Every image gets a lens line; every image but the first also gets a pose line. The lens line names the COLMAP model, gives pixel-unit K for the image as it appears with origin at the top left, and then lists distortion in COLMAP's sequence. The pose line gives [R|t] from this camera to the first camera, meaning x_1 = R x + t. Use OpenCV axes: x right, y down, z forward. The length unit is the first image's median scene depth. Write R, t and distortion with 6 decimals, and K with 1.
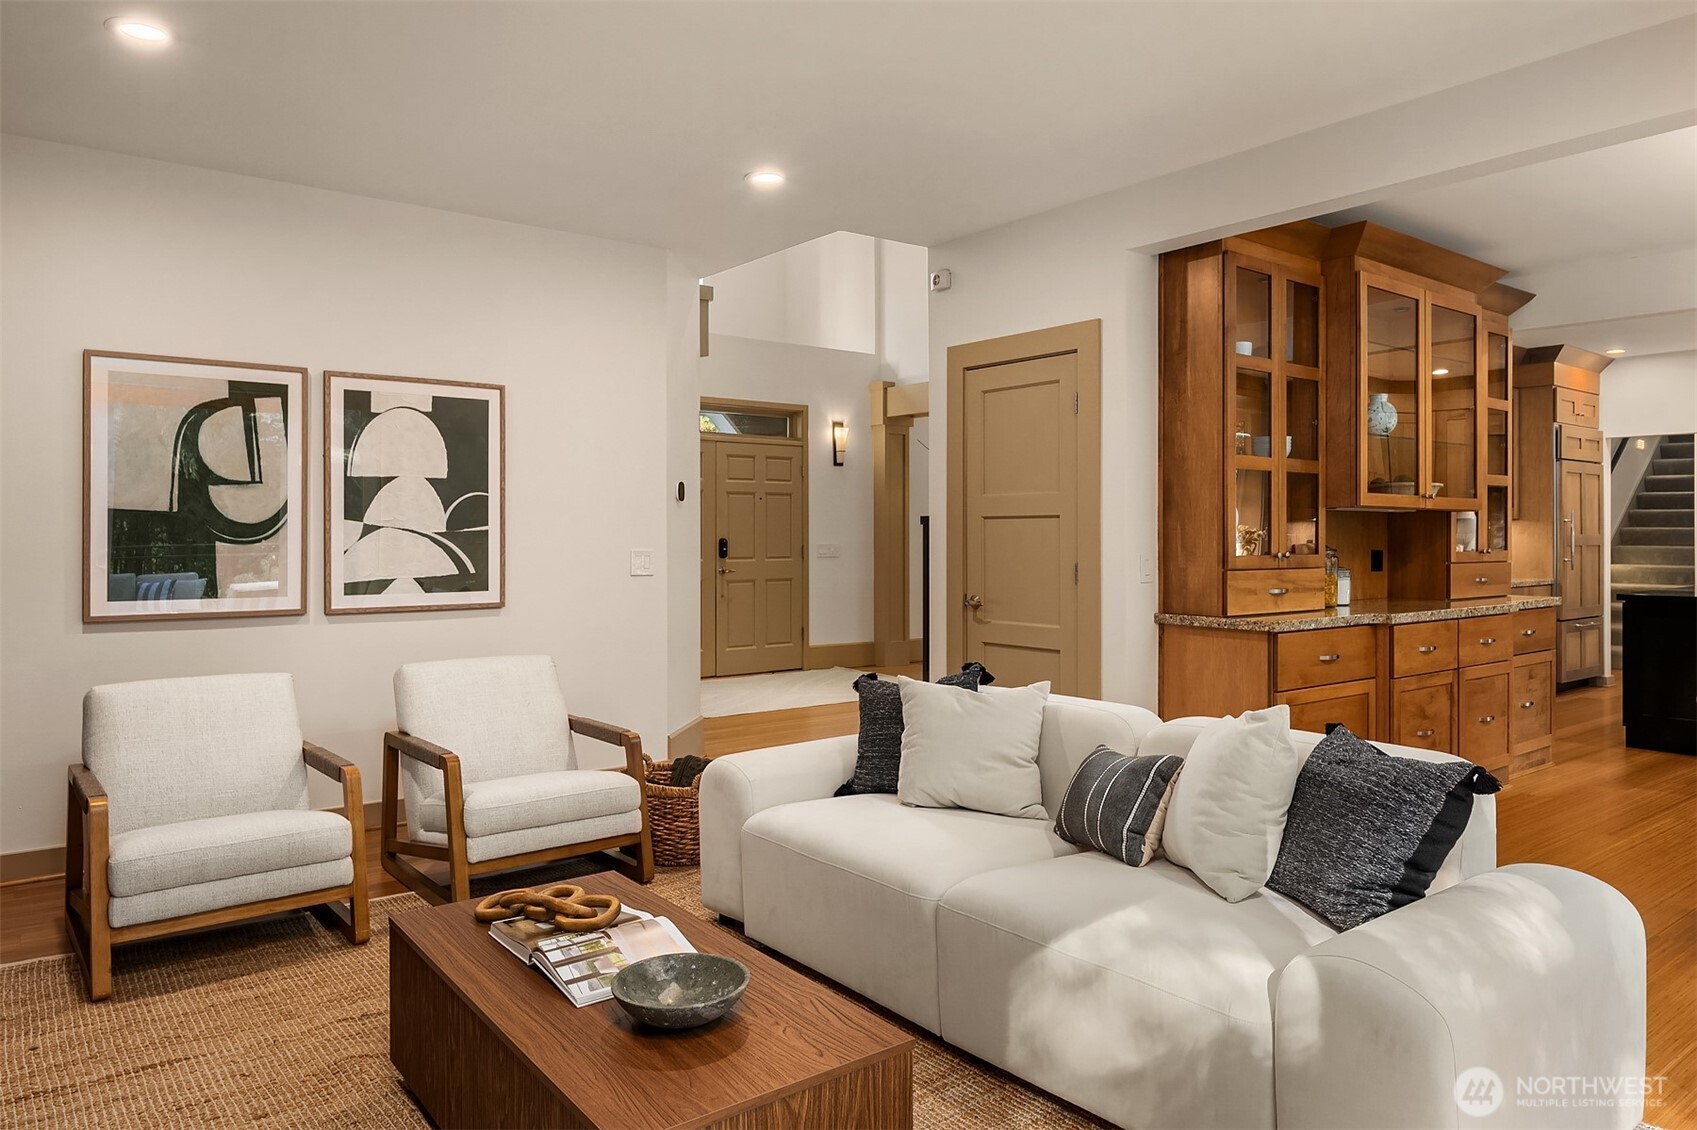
lens RADIAL K [[1114.0, 0, 851.8], [0, 1114.0, 535.1], [0, 0, 1]] dist [-0.003833, -0.003083]
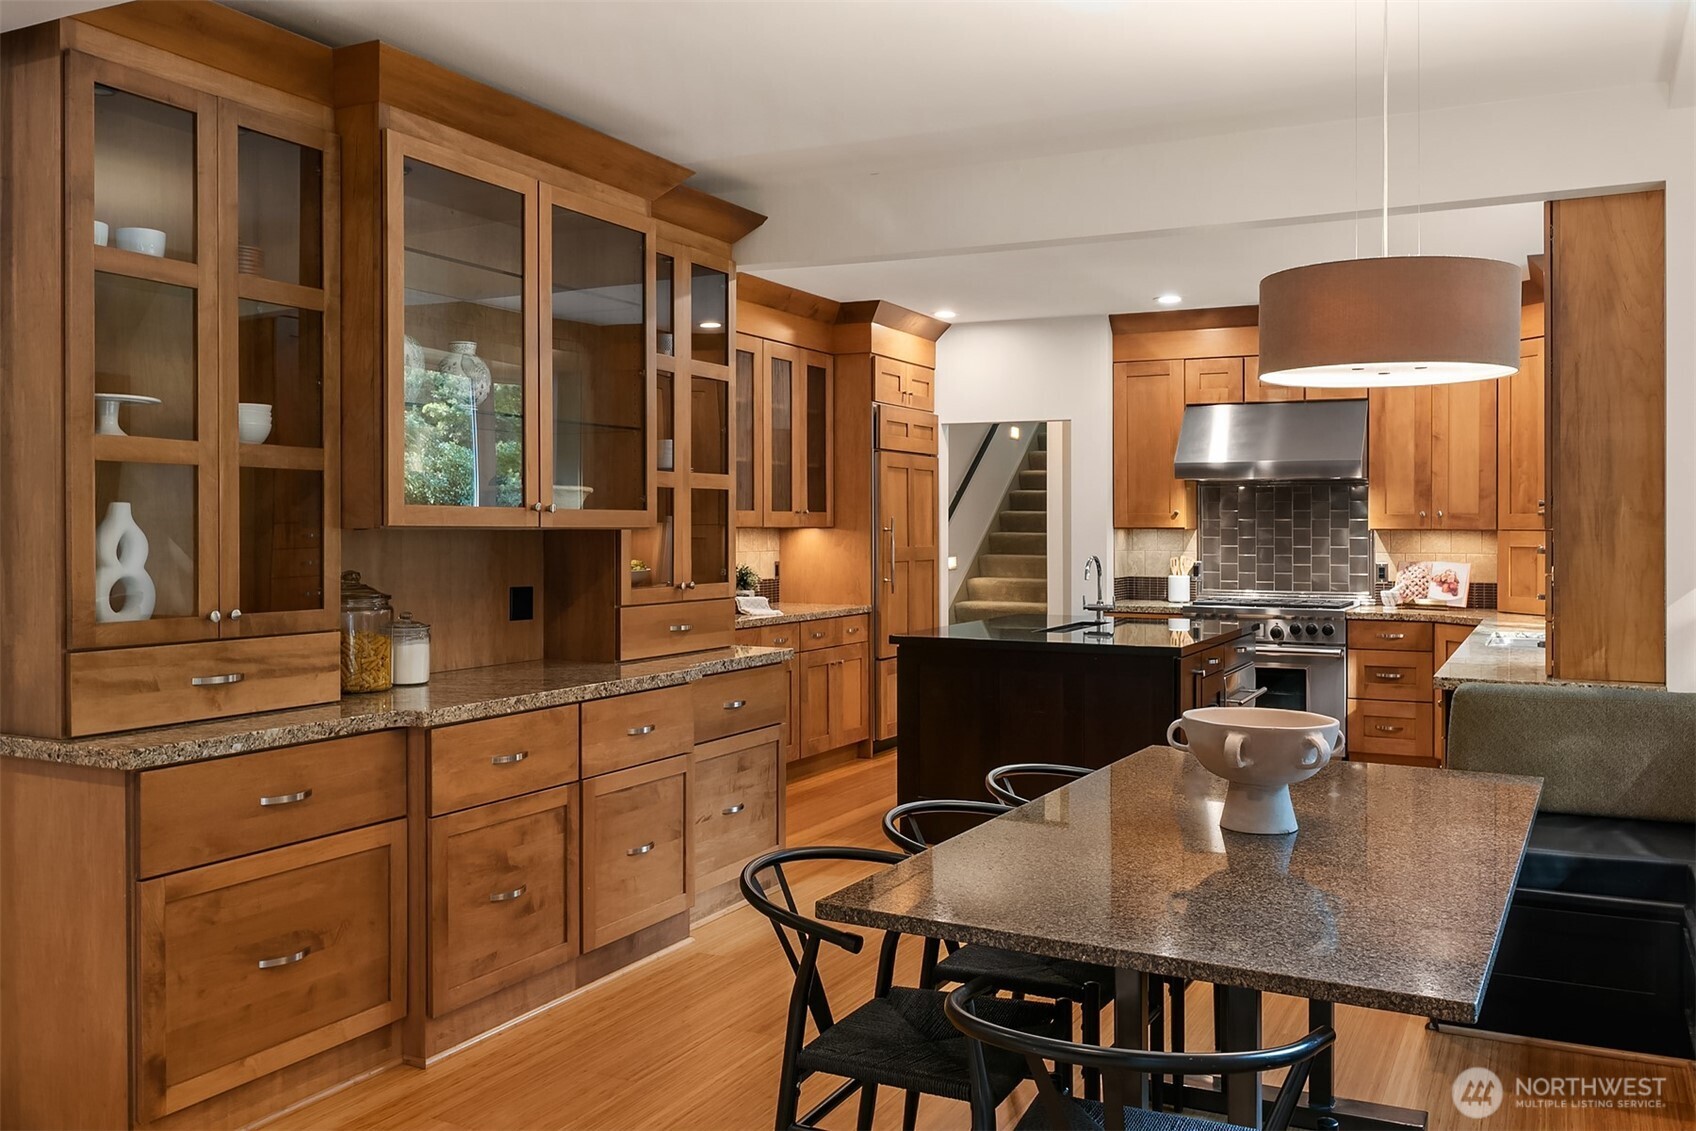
lens RADIAL K [[1419.3, 0, 872.7], [0, 1419.3, 527.4], [0, 0, 1]] dist [-0.012136, -0.002168]
pose [[0.900003, 0.001192, 0.435881, 0.340458], [-0.001756, 0.999998, 0.000893, -0.025445], [-0.435880, -0.001569, 0.900004, 0.197326]]
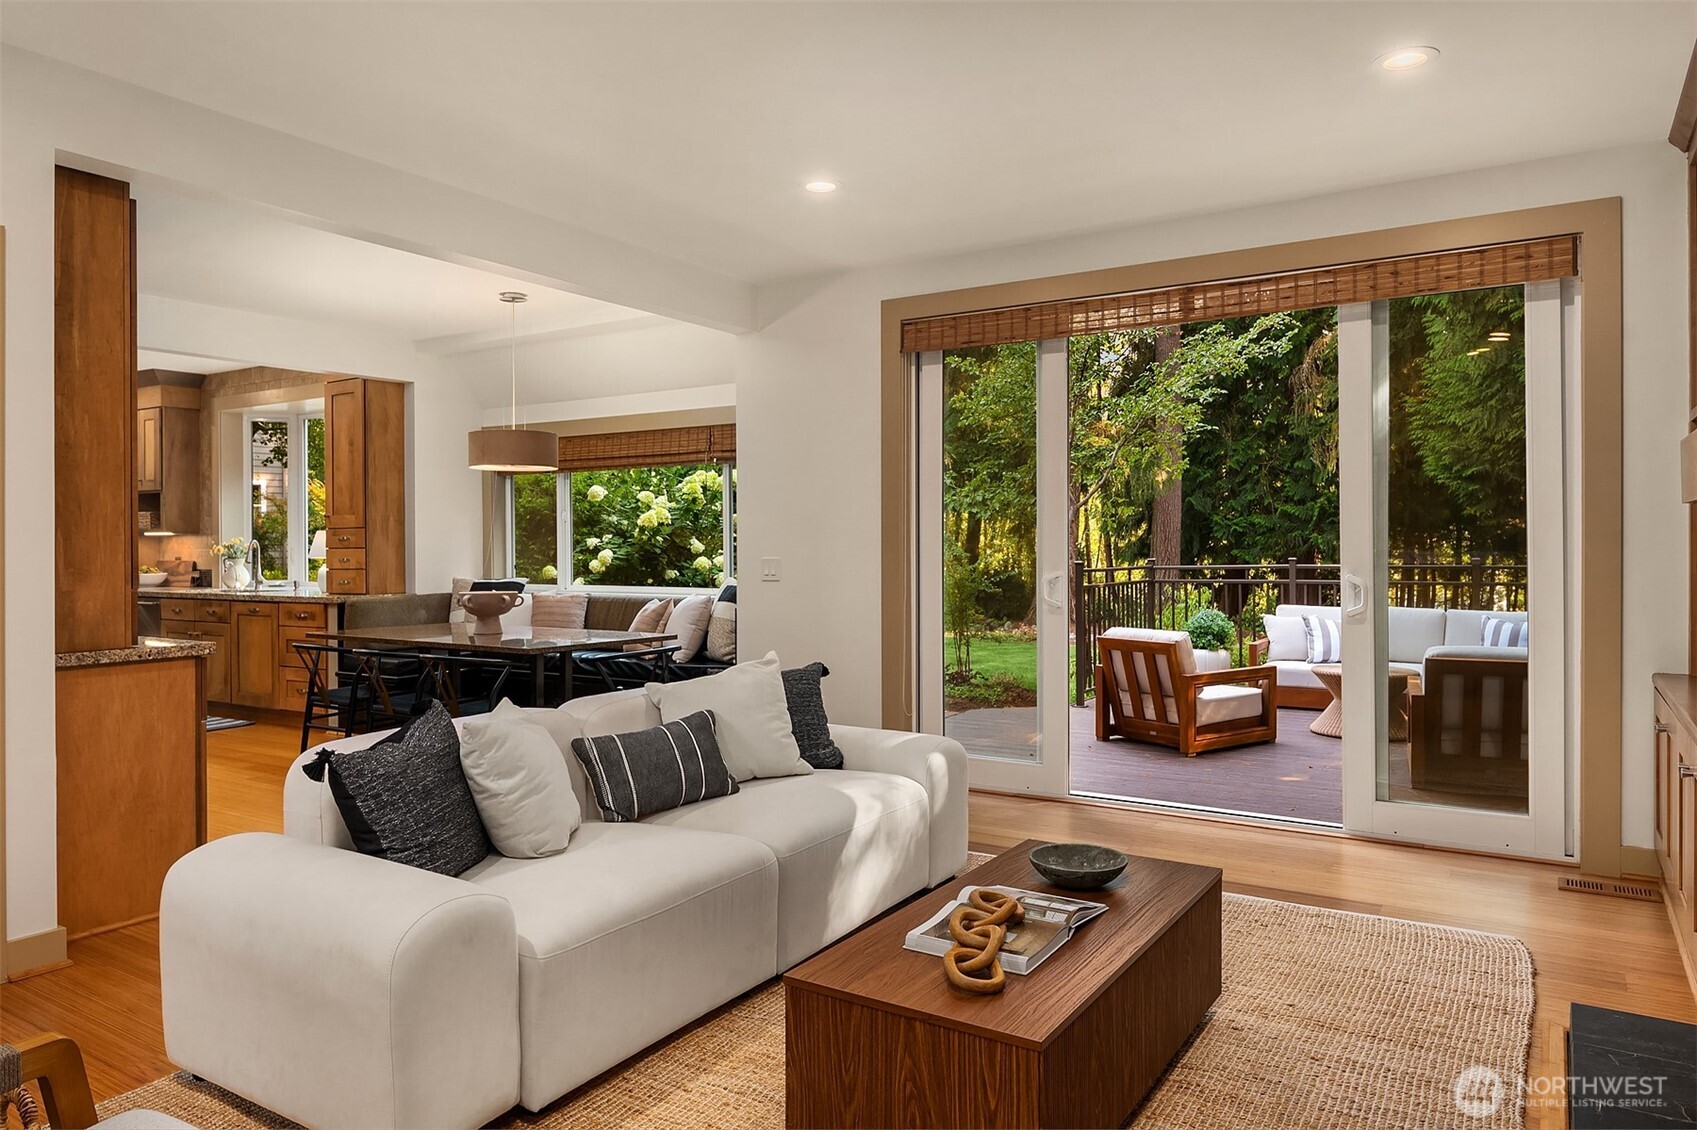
lens RADIAL K [[1100.0, 0, 848.0], [0, 1100.0, 553.9], [0, 0, 1]] dist [0.004756, 0.000451]
pose [[-0.333407, -0.008209, 0.942747, -0.535593], [0.006812, 0.999915, 0.011116, -0.000339], [-0.942758, 0.010128, -0.333323, 0.680663]]
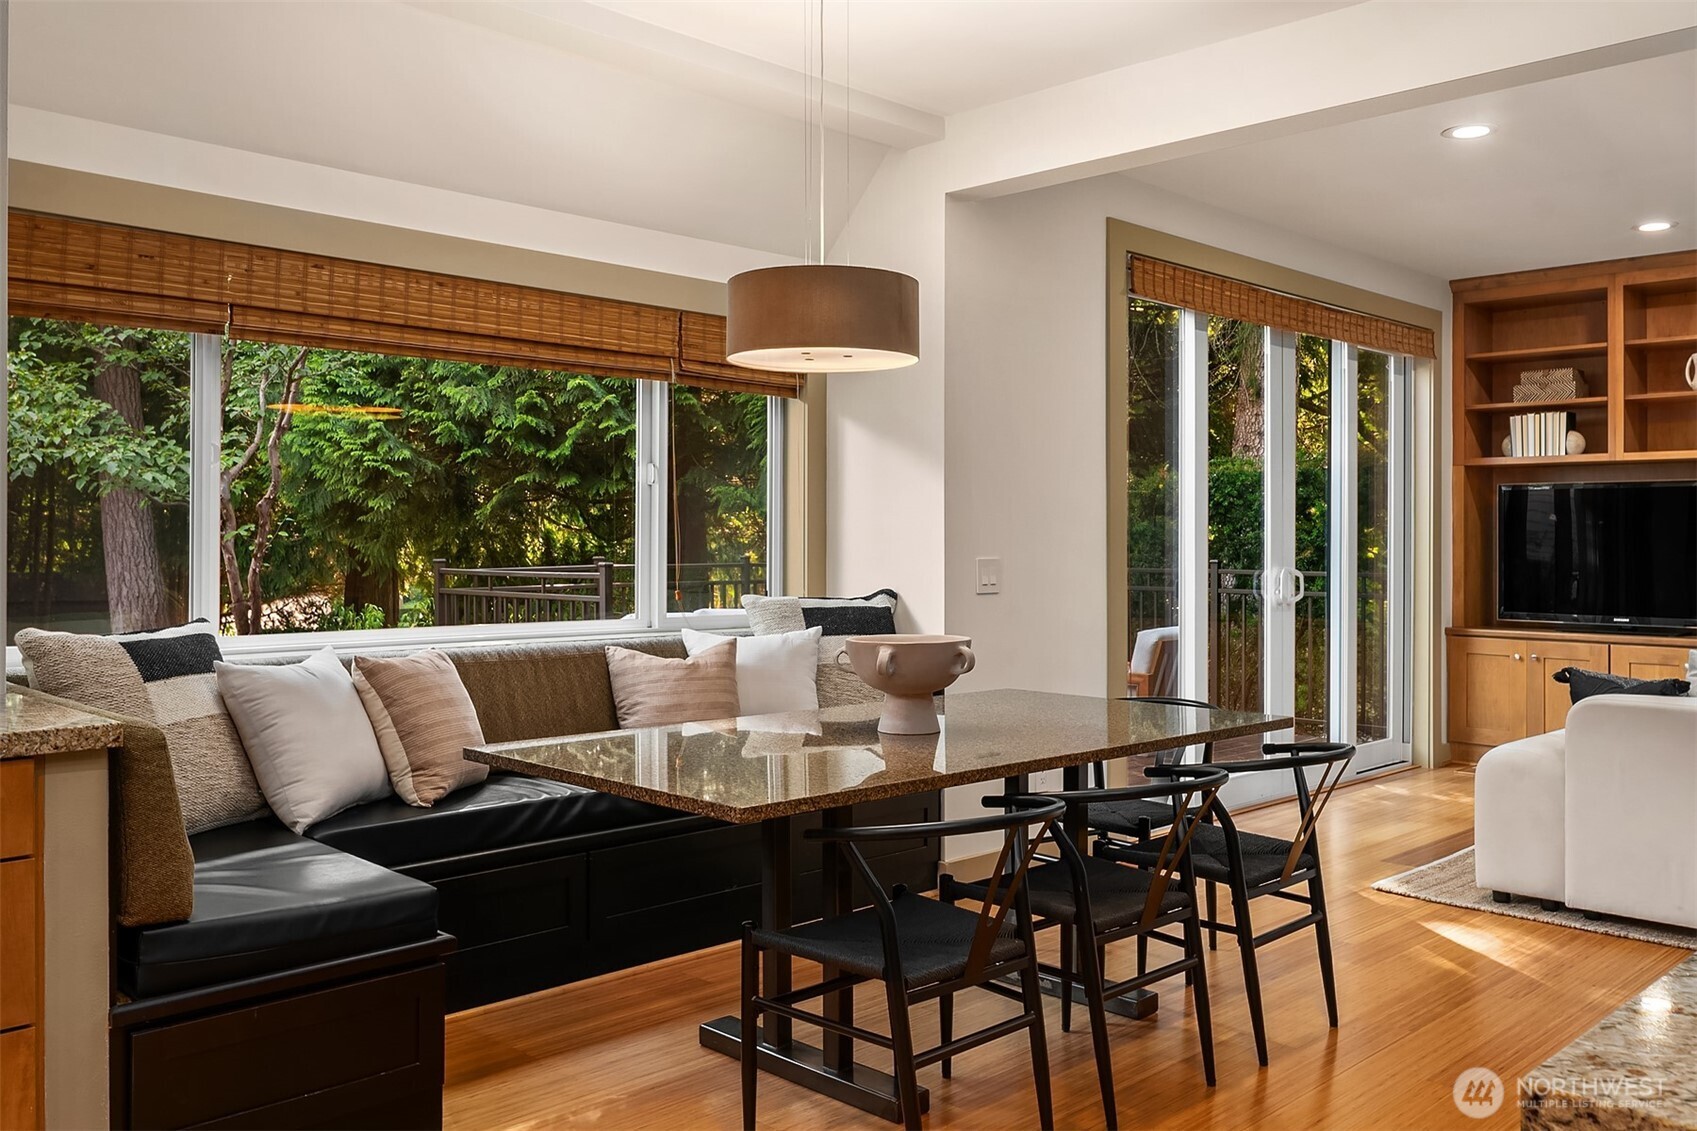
lens RADIAL K [[1423.4, 0, 844.2], [0, 1423.4, 541.1], [0, 0, 1]] dist [-0.014419, 0.011523]
pose [[-0.992032, -0.002124, -0.125967, 0.850833], [-0.002275, 0.999997, 0.001055, 0.005464], [0.125965, 0.001333, -0.992034, 1.339579]]
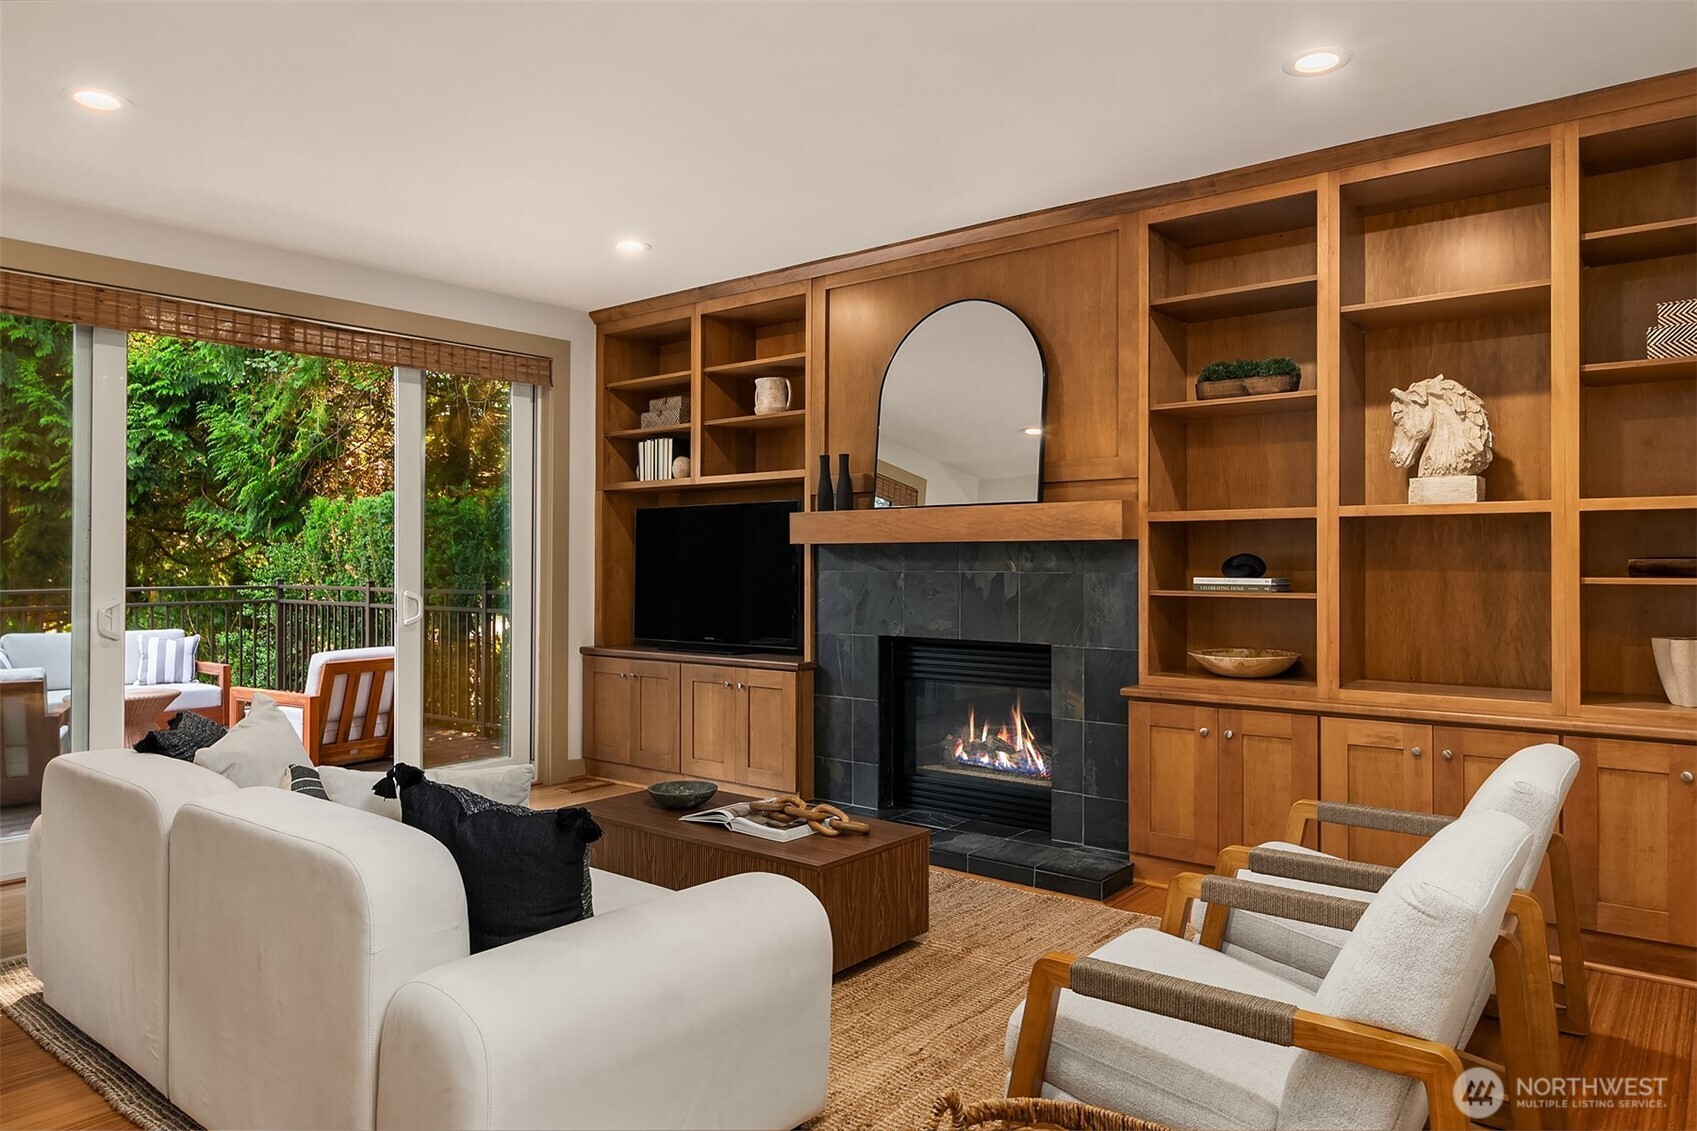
lens RADIAL K [[1114.0, 0, 851.8], [0, 1114.0, 535.6], [0, 0, 1]] dist [-0.003833, -0.003083]
pose [[-0.975001, 0.001665, -0.222195, -0.002036], [0.006436, 0.999764, -0.020749, 0.002747], [0.222108, -0.021660, -0.974781, 1.181467]]
